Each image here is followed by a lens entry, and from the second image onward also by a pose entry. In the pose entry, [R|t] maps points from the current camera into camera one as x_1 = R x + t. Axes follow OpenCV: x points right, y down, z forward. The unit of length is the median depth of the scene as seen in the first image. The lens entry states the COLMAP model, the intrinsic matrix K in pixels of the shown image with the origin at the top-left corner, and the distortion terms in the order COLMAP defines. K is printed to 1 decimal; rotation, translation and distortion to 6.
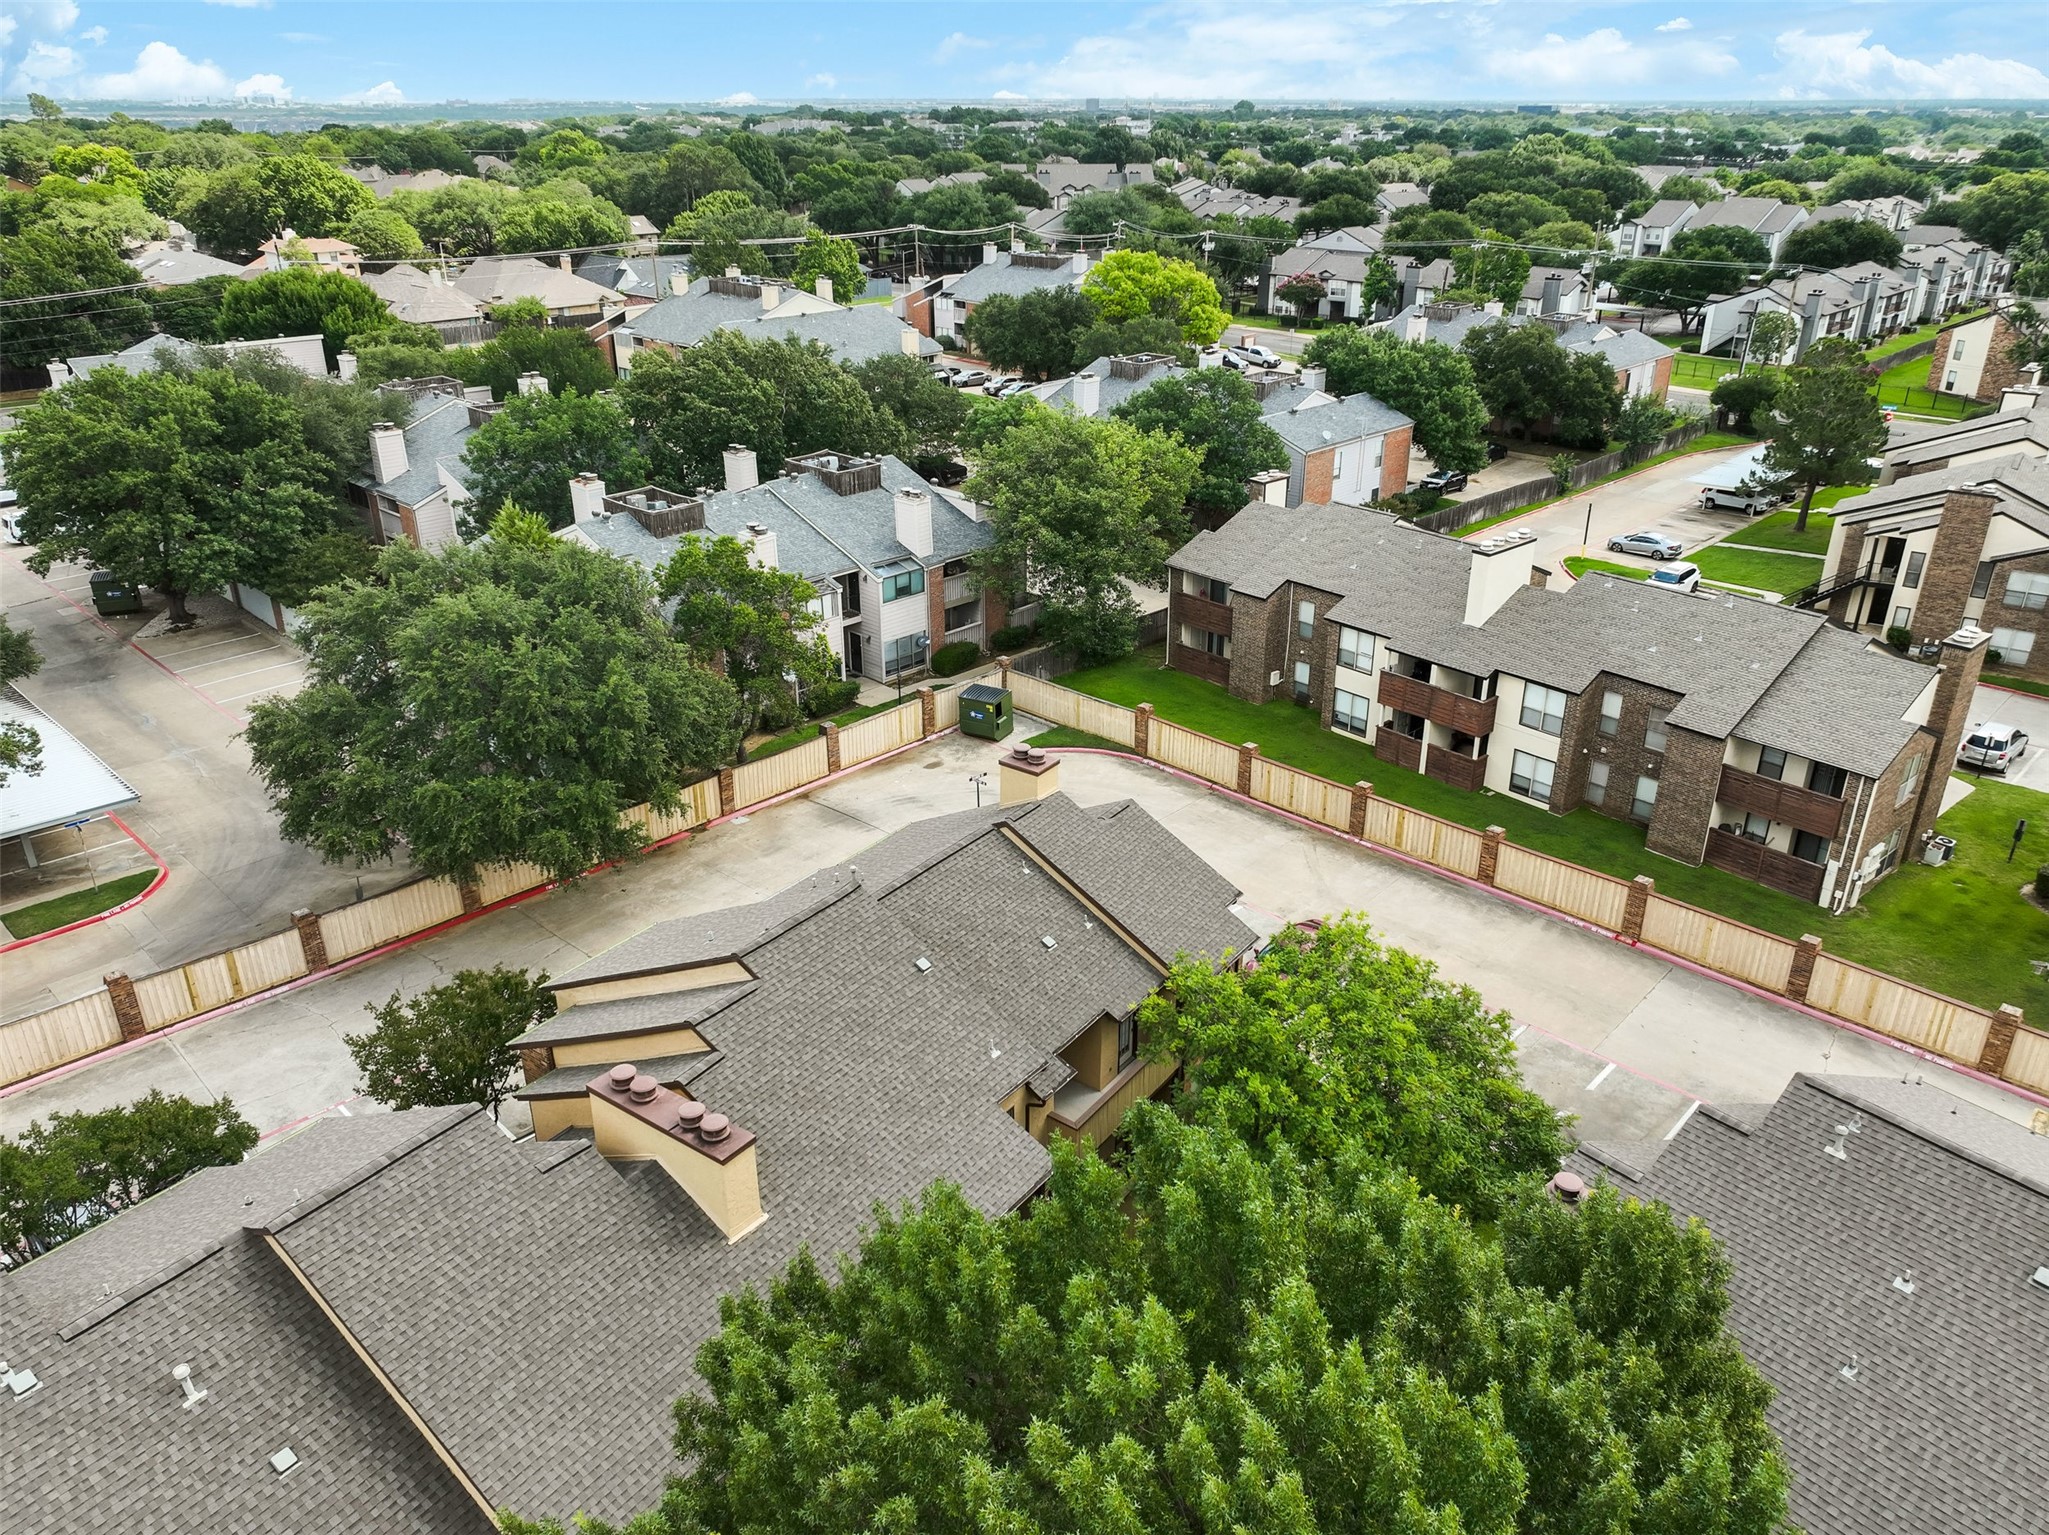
lens RADIAL K [[1466.7, 0, 1024.5], [0, 1466.7, 767.5], [0, 0, 1]] dist [-0.002889, -0.000096]
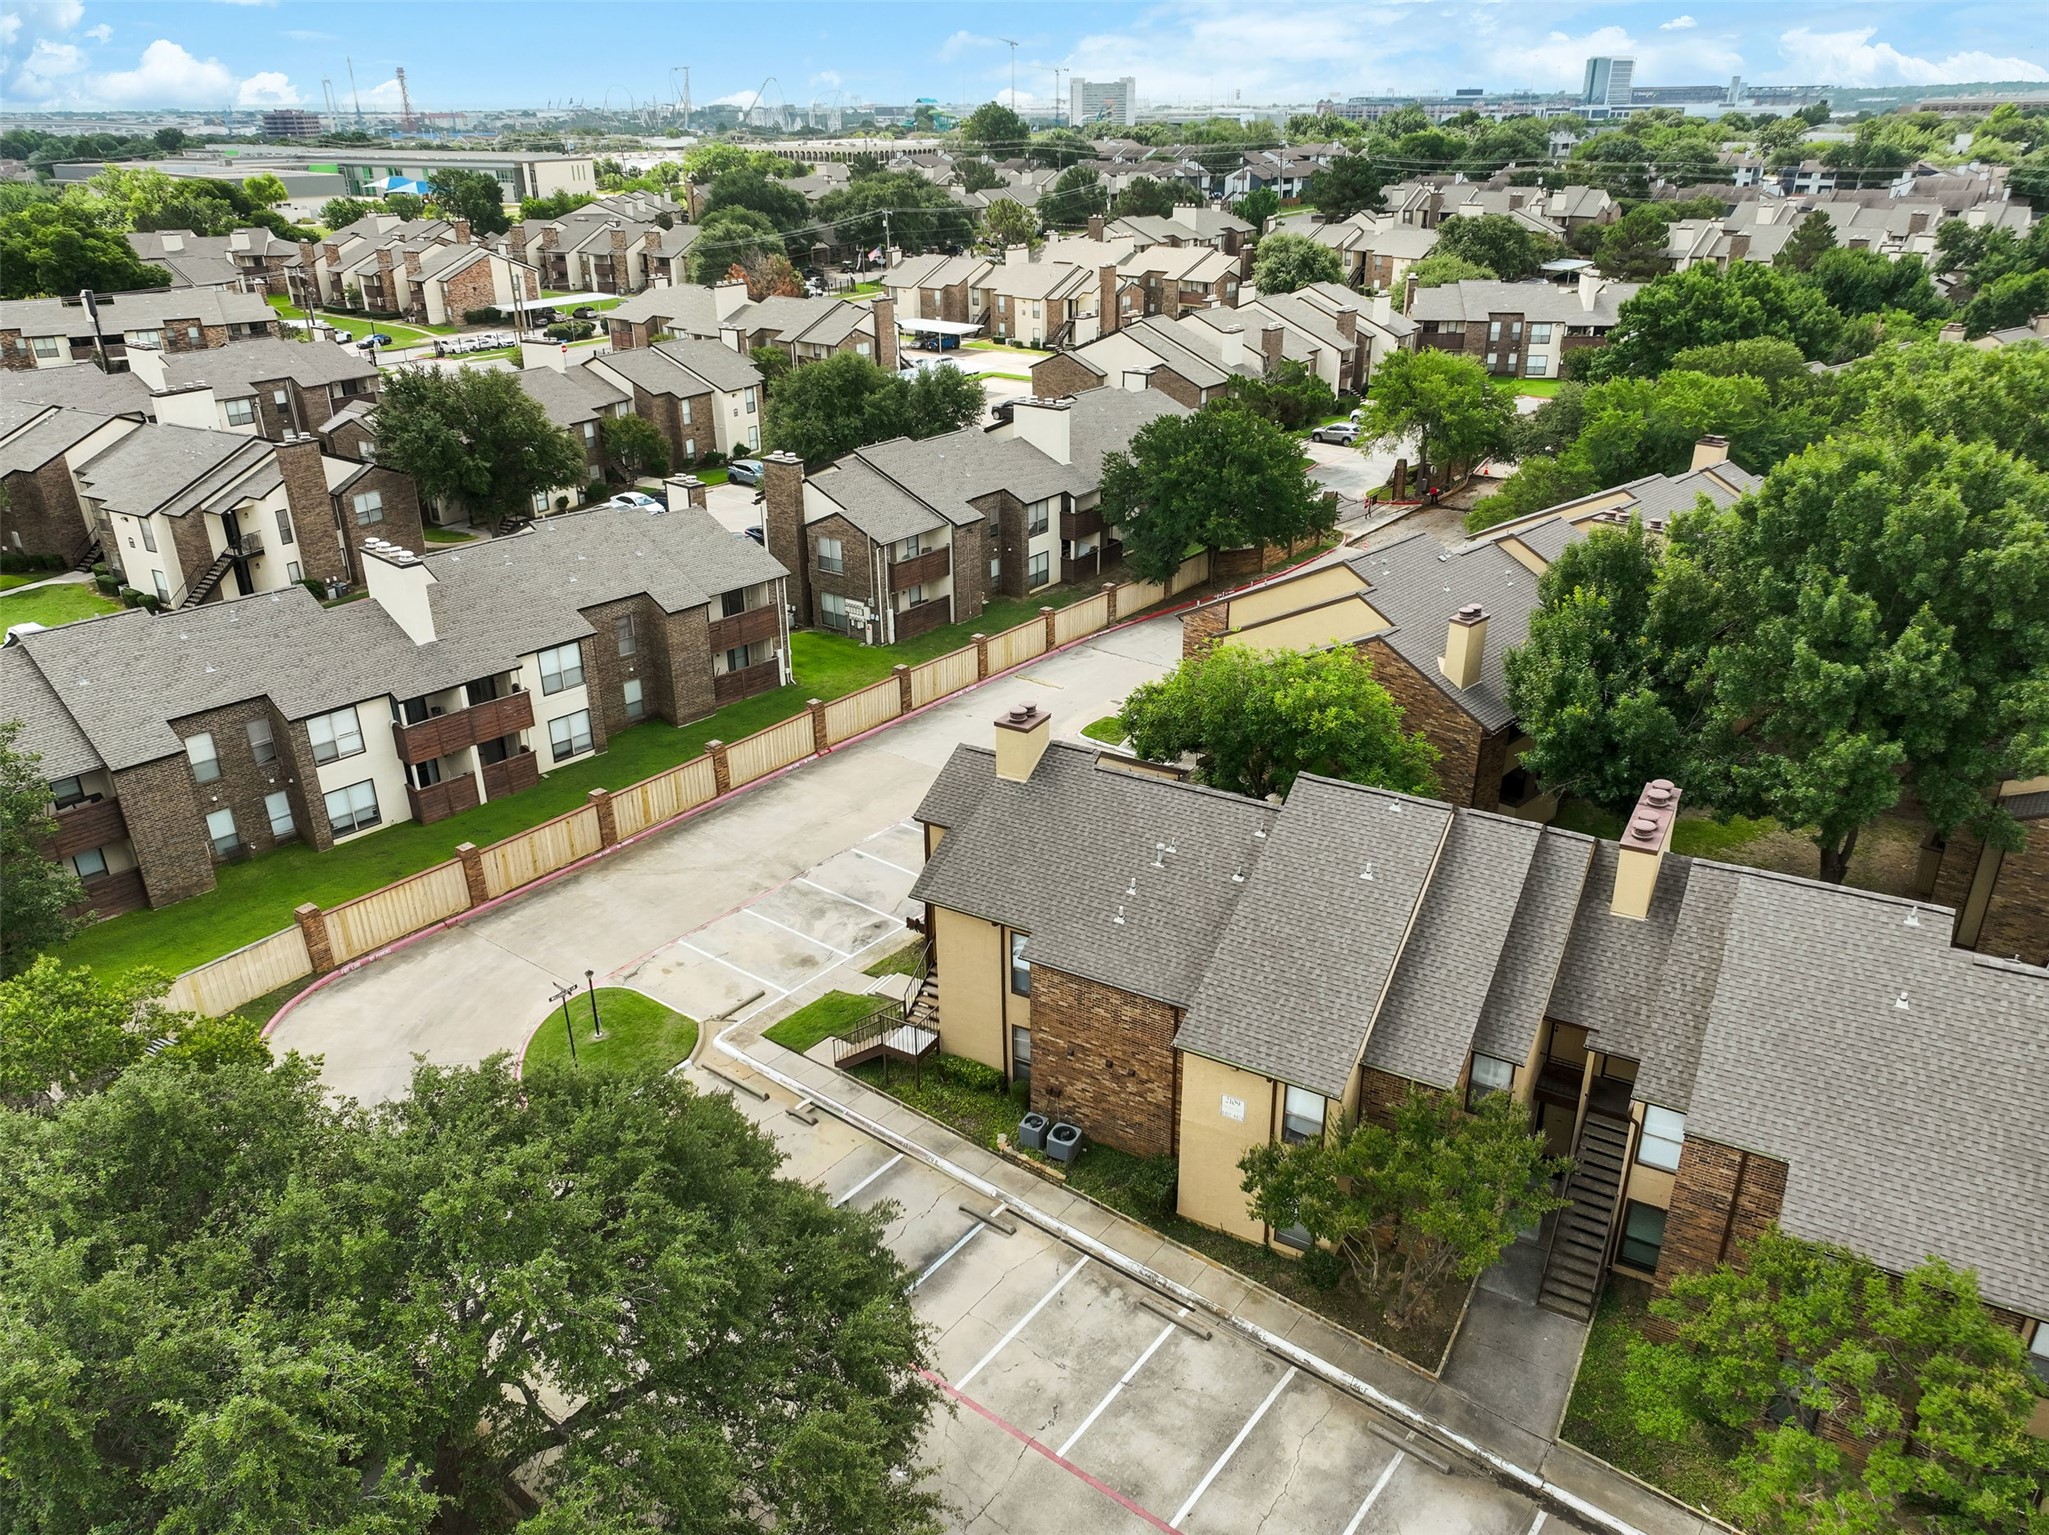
lens RADIAL K [[1451.6, 0, 1031.1], [0, 1451.6, 769.9], [0, 0, 1]] dist [0.000727, 0.011973]
pose [[-0.106972, -0.414672, 0.903662, -0.617766], [0.421362, 0.804316, 0.418963, -0.265341], [-0.900561, 0.425586, 0.088688, 0.634772]]
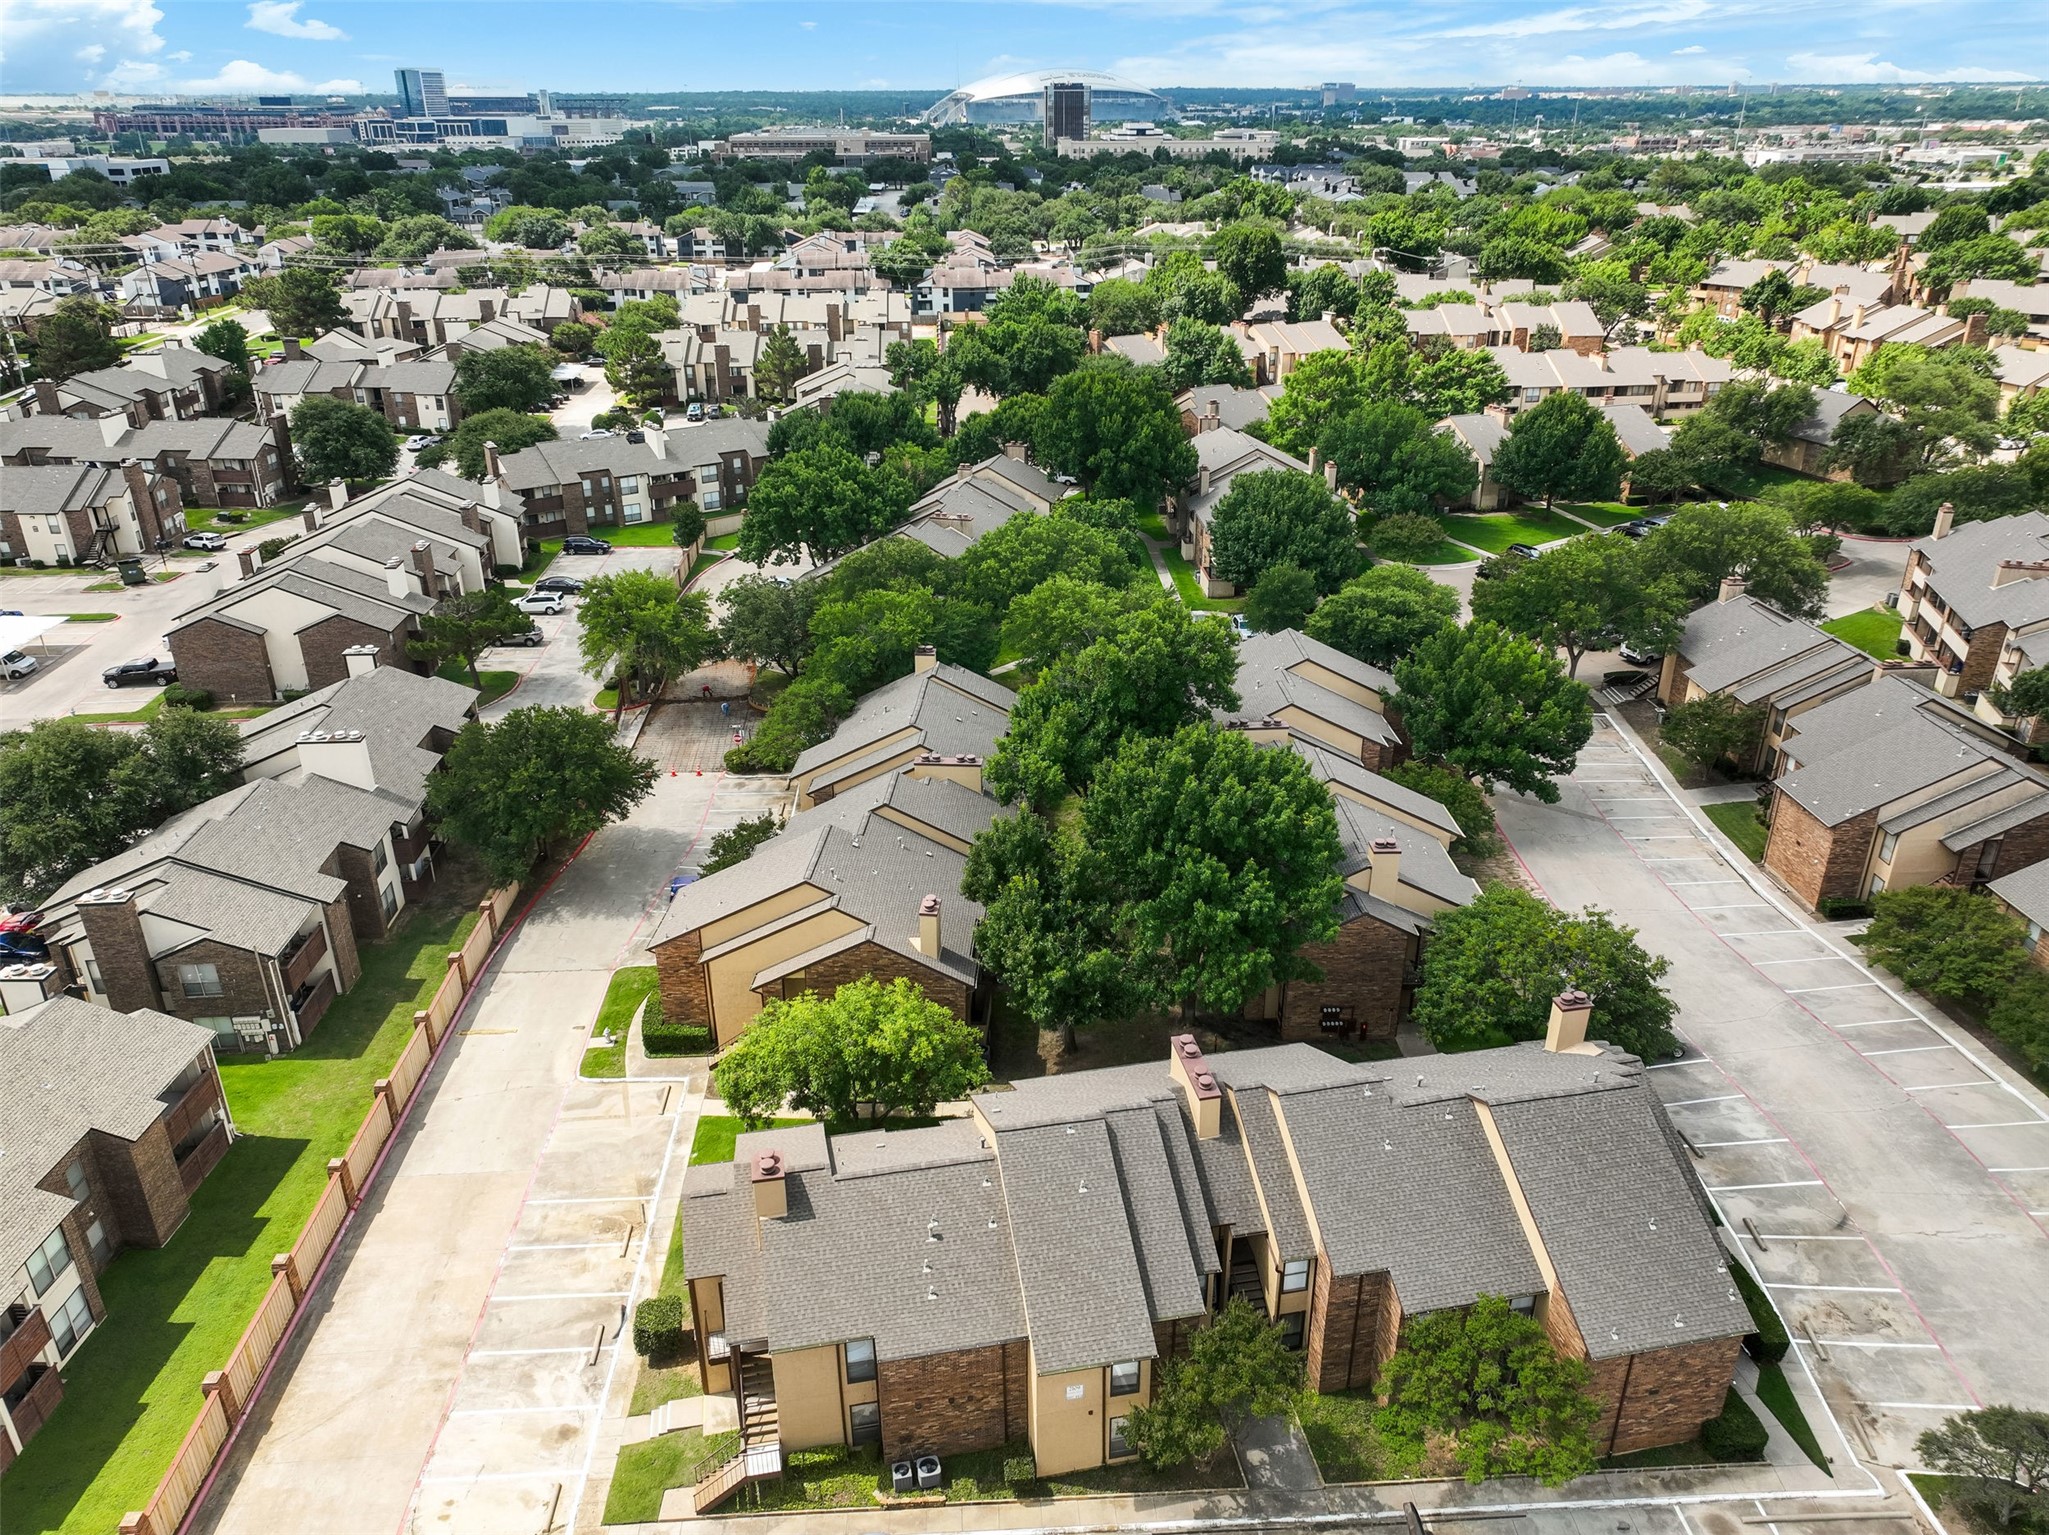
lens RADIAL K [[1451.6, 0, 1031.1], [0, 1451.6, 769.9], [0, 0, 1]] dist [0.000727, 0.011973]
pose [[-0.733709, -0.286074, 0.616306, -0.548567], [0.285570, 0.693214, 0.661743, -0.659677], [-0.616539, 0.661525, -0.426923, 0.798250]]
